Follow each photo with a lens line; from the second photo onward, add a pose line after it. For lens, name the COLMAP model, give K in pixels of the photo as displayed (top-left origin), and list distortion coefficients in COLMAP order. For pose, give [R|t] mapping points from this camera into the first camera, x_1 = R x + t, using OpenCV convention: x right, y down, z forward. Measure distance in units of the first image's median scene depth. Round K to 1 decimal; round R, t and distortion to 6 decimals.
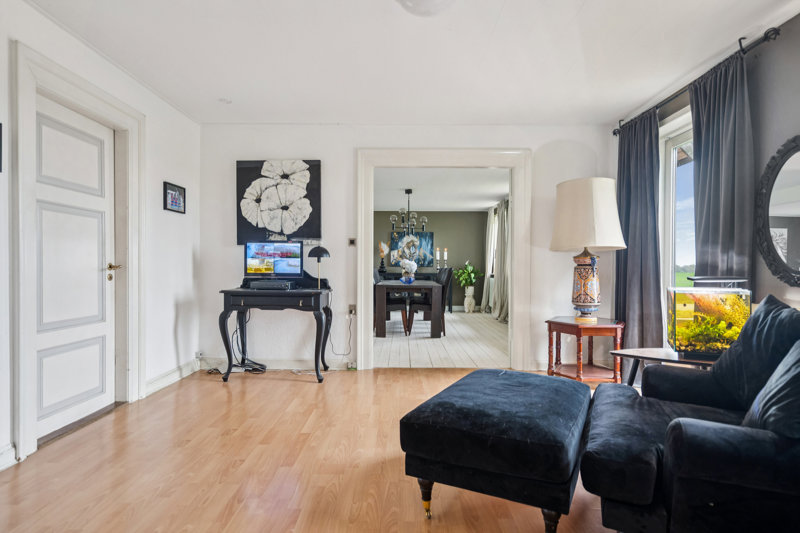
lens RADIAL K [[438.3, 0, 400.0], [0, 438.3, 266.5], [0, 0, 1]] dist [0.002266, -0.000104]
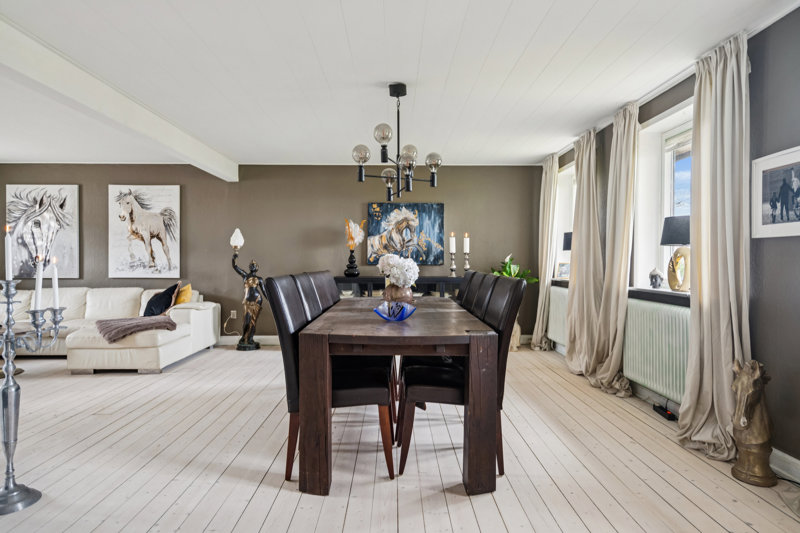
lens RADIAL K [[486.0, 0, 400.0], [0, 486.0, 266.5], [0, 0, 1]] dist [0.000225, 0.000005]
pose [[0.999781, -0.005061, 0.020307, 0.009946], [0.004708, 0.999838, 0.017360, -0.010829], [-0.020392, -0.017261, 0.999643, 0.464796]]
